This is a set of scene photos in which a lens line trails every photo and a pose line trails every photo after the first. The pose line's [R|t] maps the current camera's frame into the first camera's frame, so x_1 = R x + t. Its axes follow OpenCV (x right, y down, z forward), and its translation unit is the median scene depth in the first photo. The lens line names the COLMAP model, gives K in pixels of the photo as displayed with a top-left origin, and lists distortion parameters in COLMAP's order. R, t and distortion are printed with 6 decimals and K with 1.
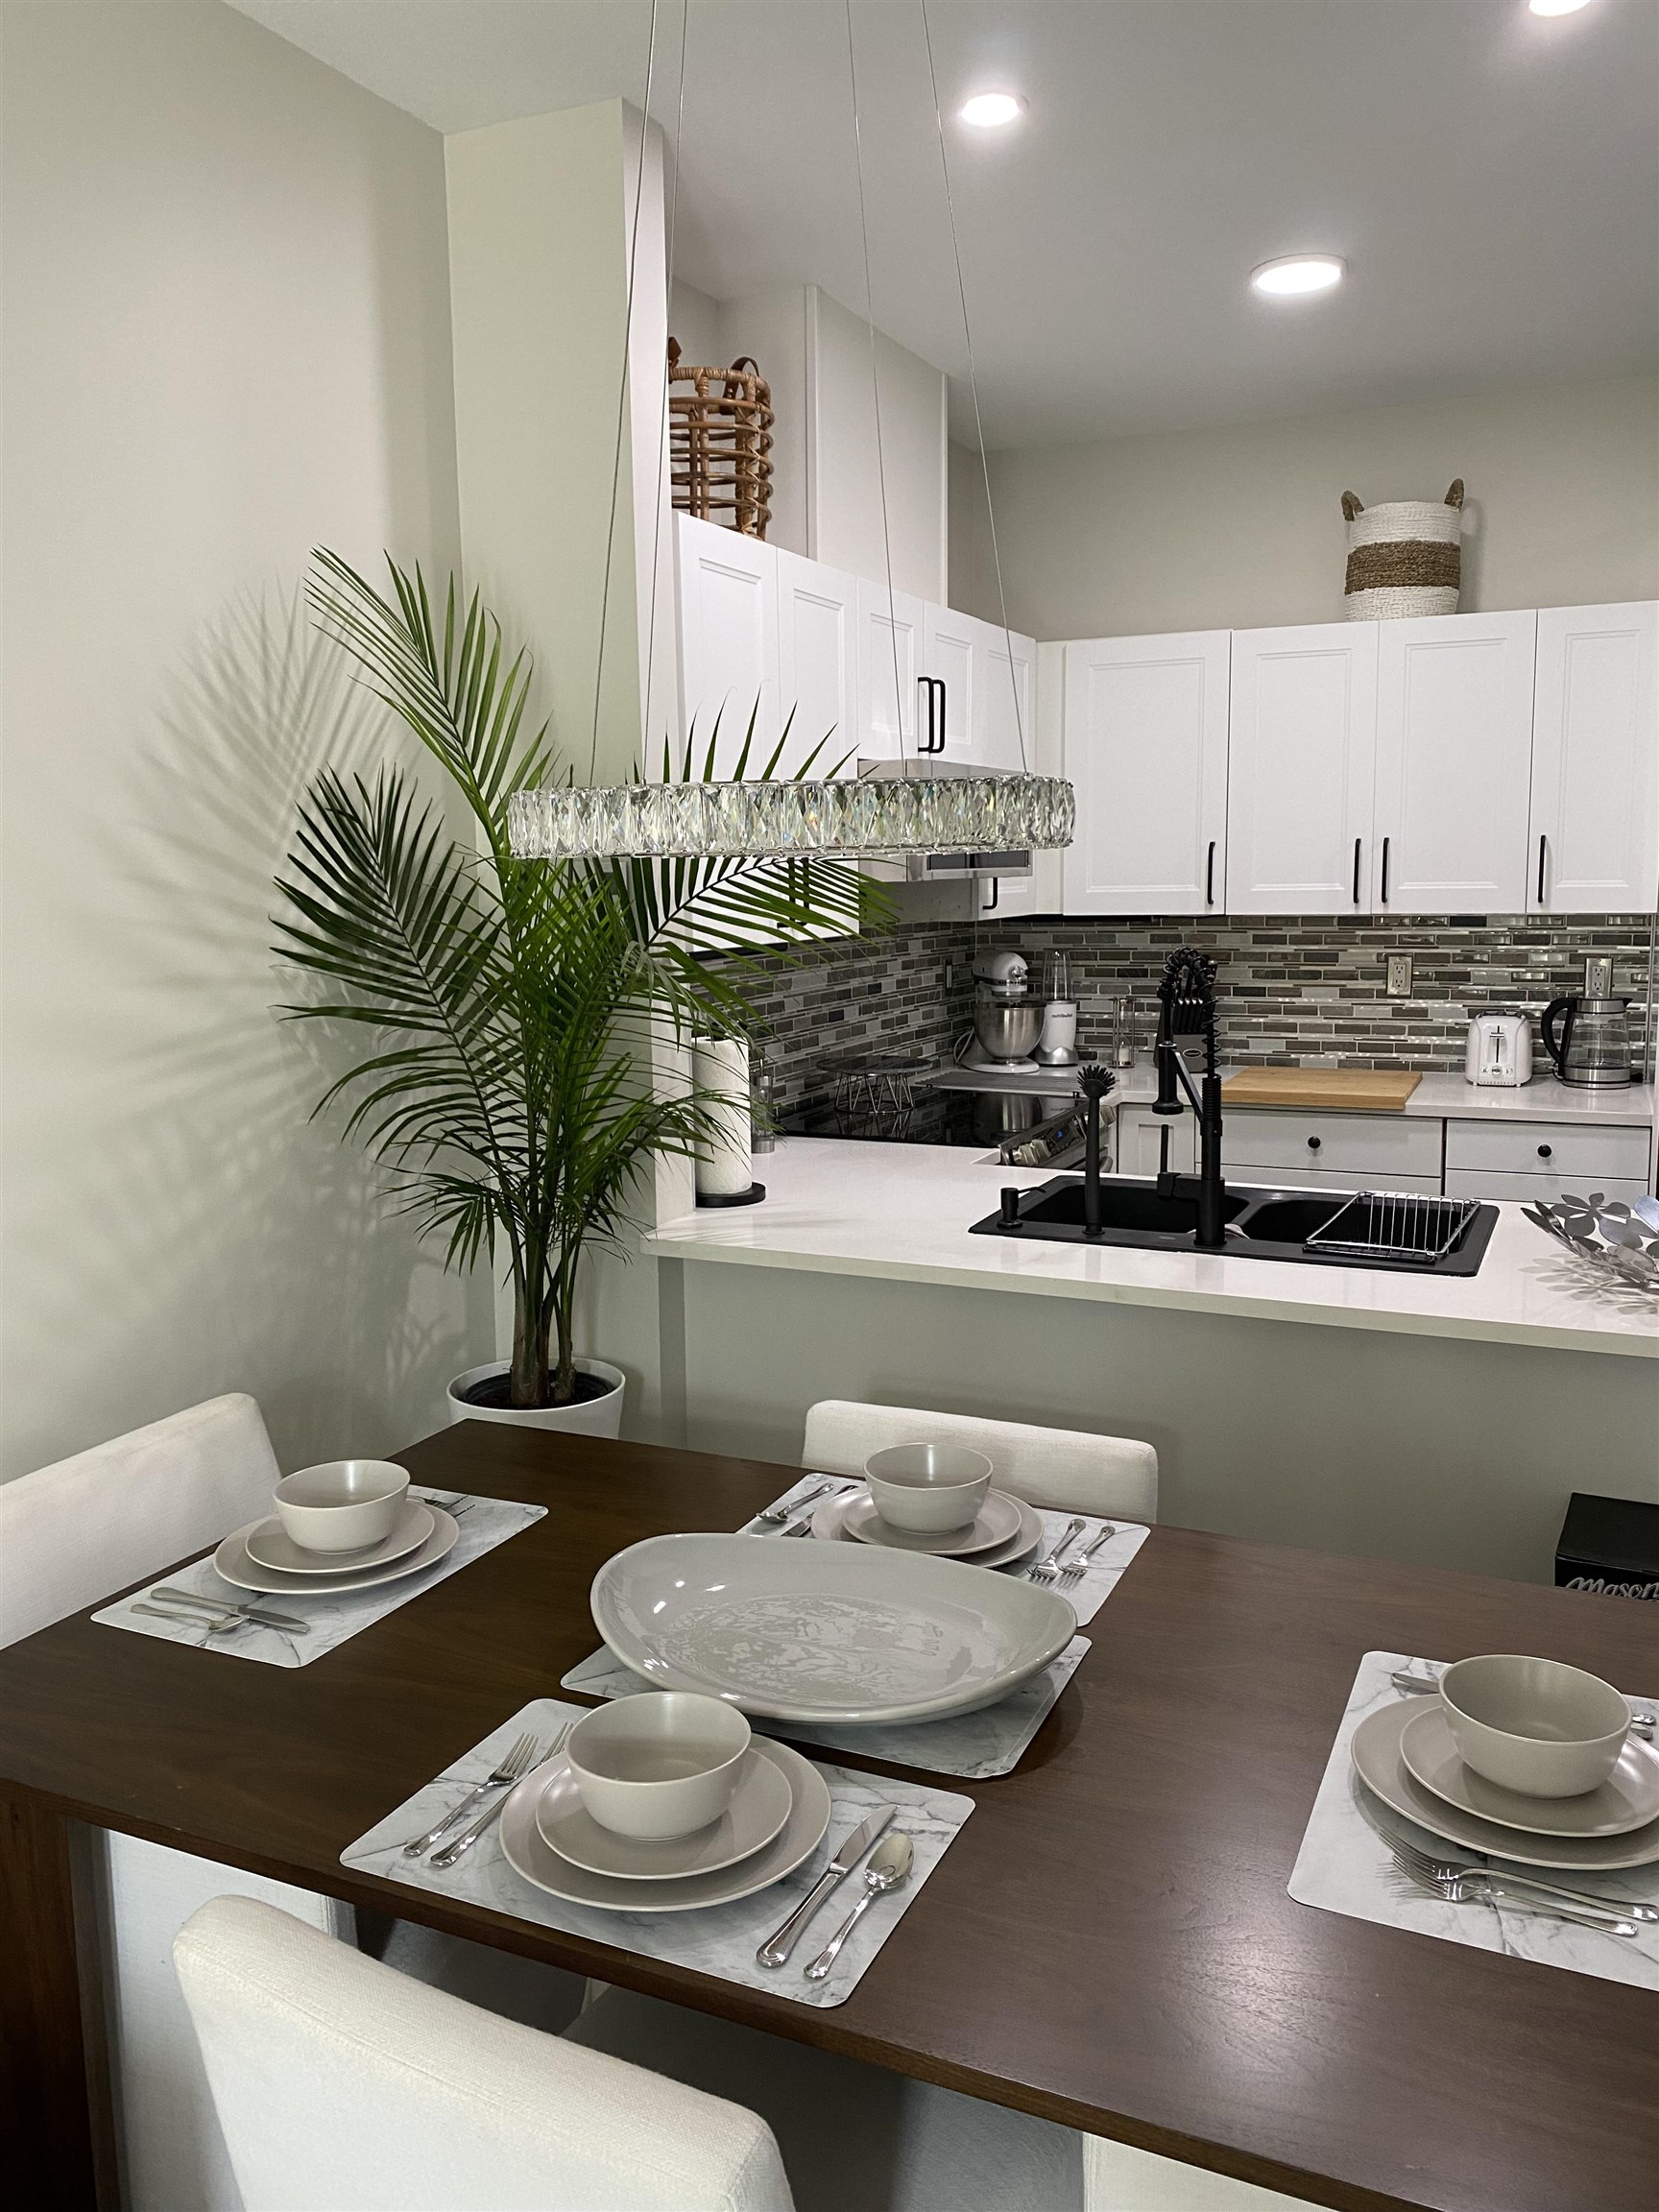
lens RADIAL K [[1717.7, 0, 821.8], [0, 1717.7, 1096.1], [0, 0, 1]] dist [0.007969, 0.002646]
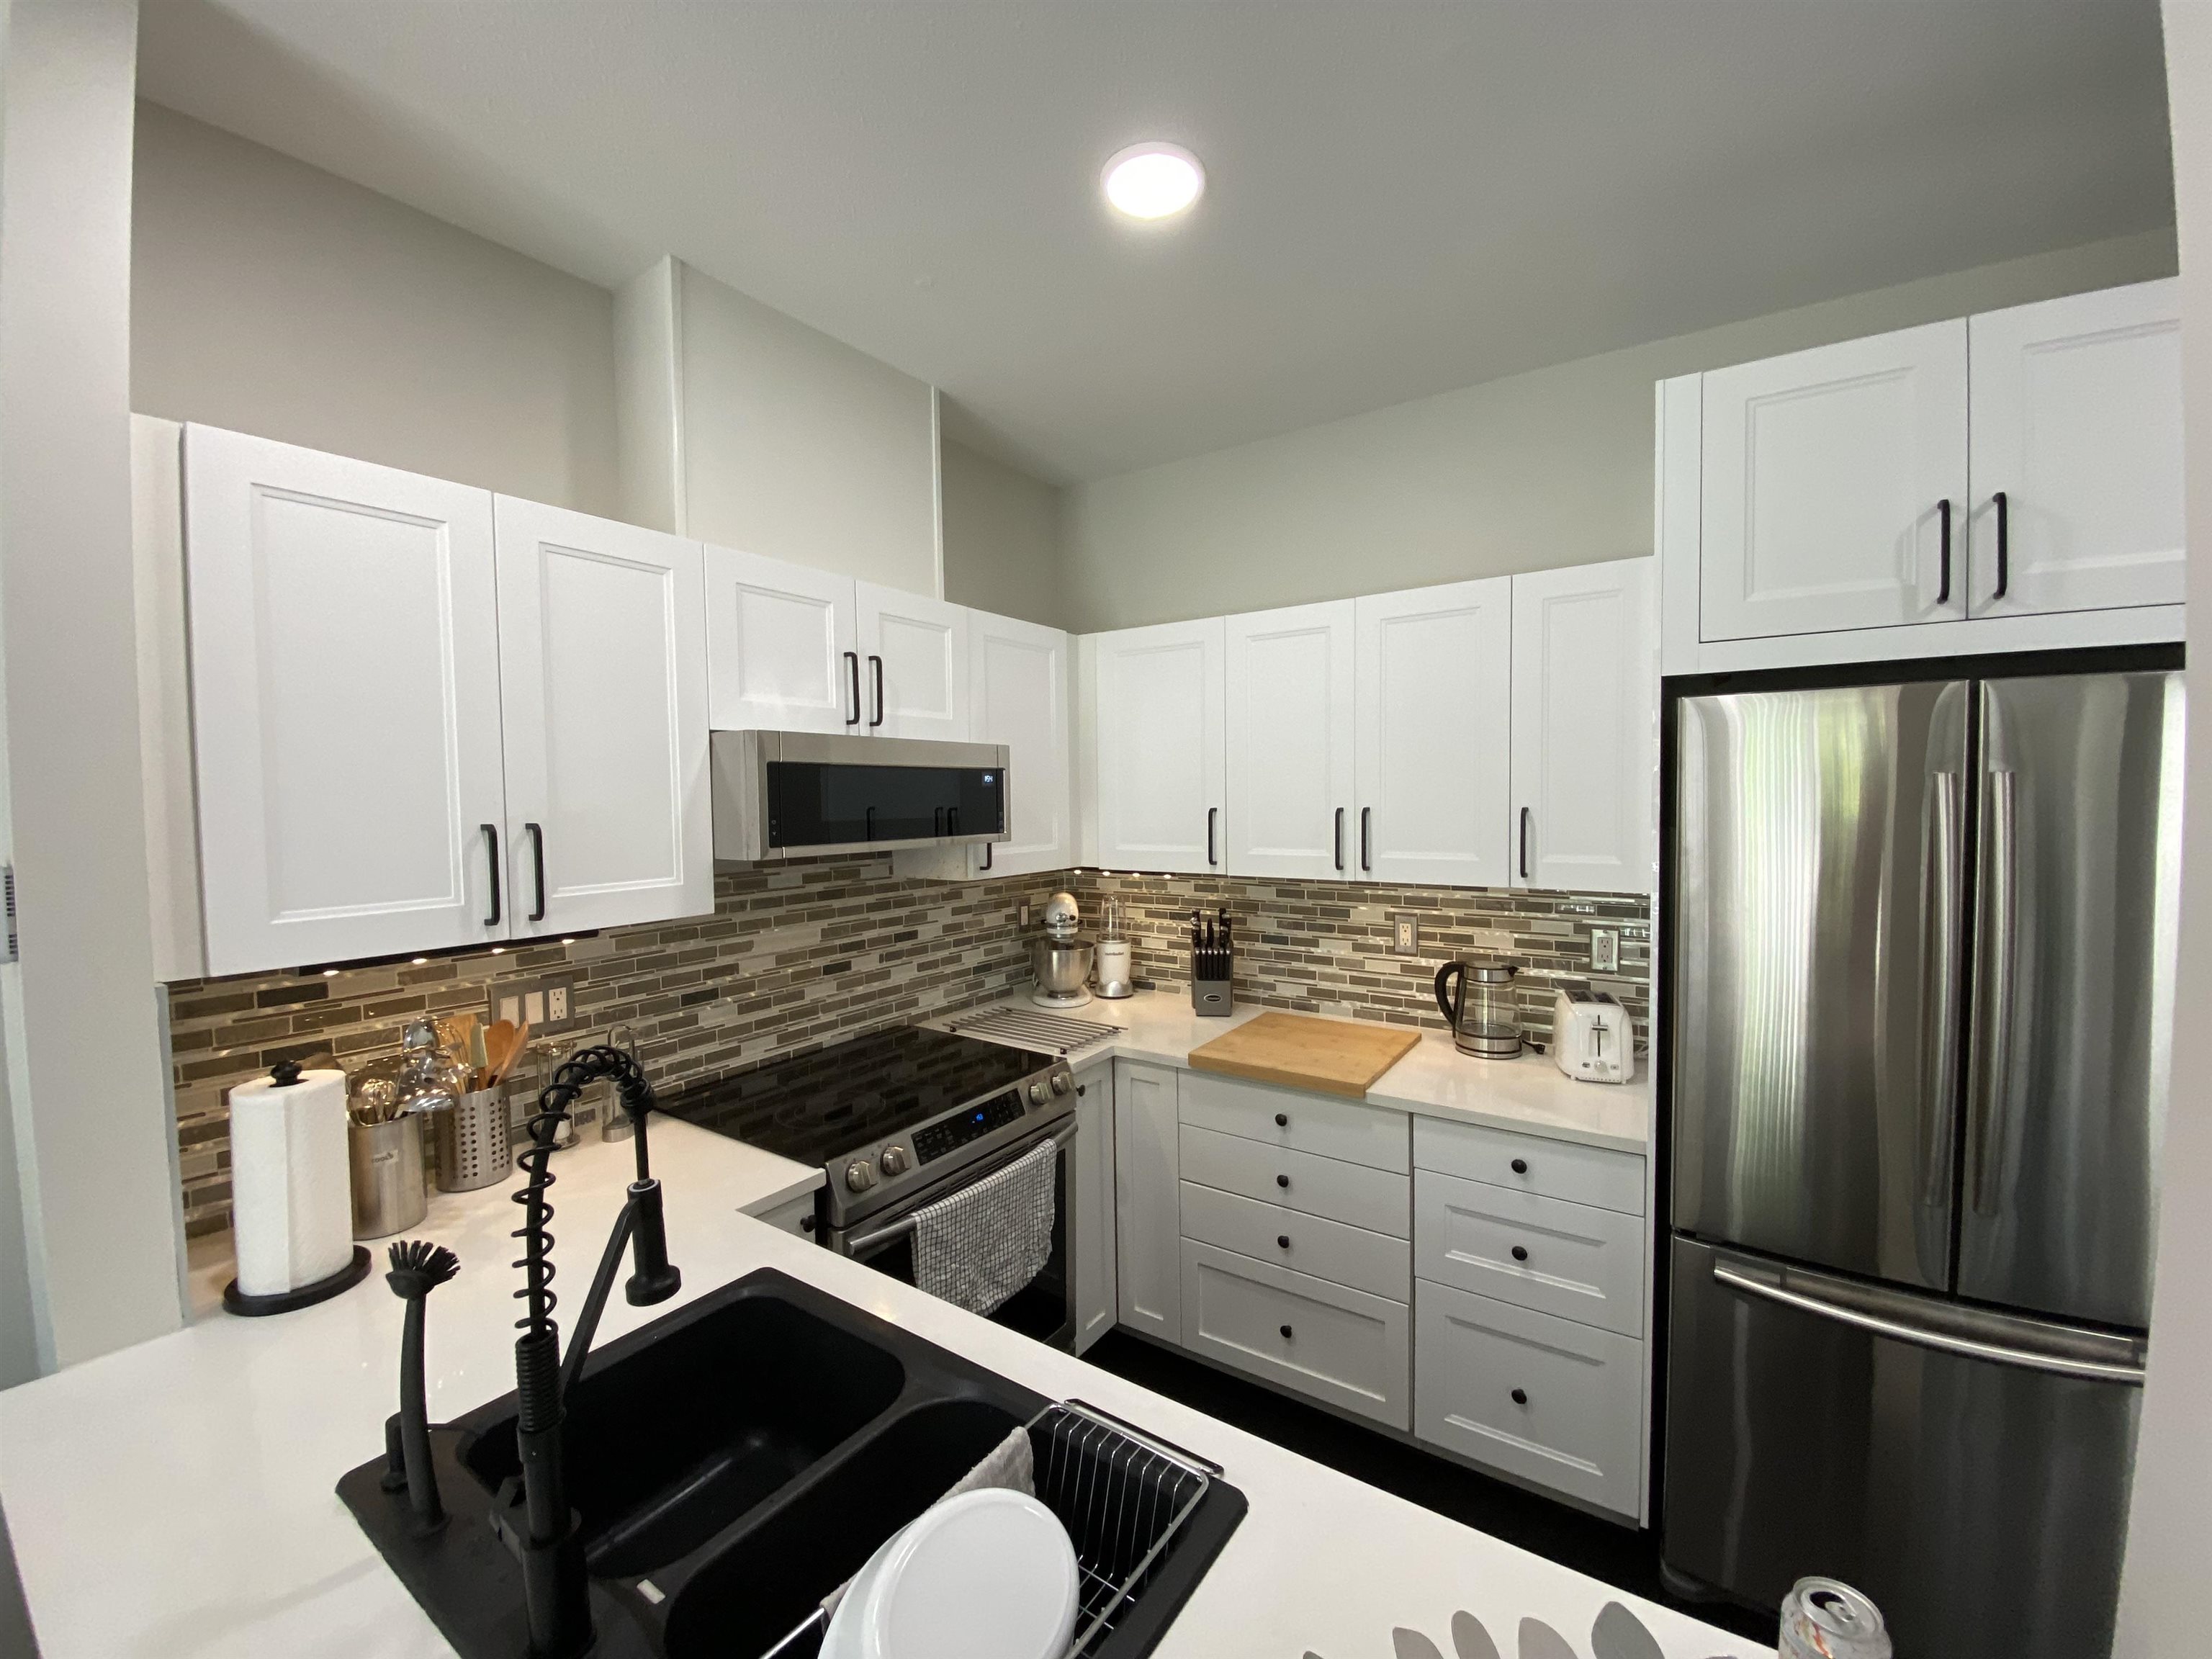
lens RADIAL K [[884.2, 0, 1103.9], [0, 884.2, 819.7], [0, 0, 1]] dist [0.023462, -0.000268]
pose [[0.984787, 0.008625, -0.173554, 0.246402], [-0.026623, 0.994465, -0.101642, -0.079156], [0.171716, 0.104716, 0.979565, 0.428355]]
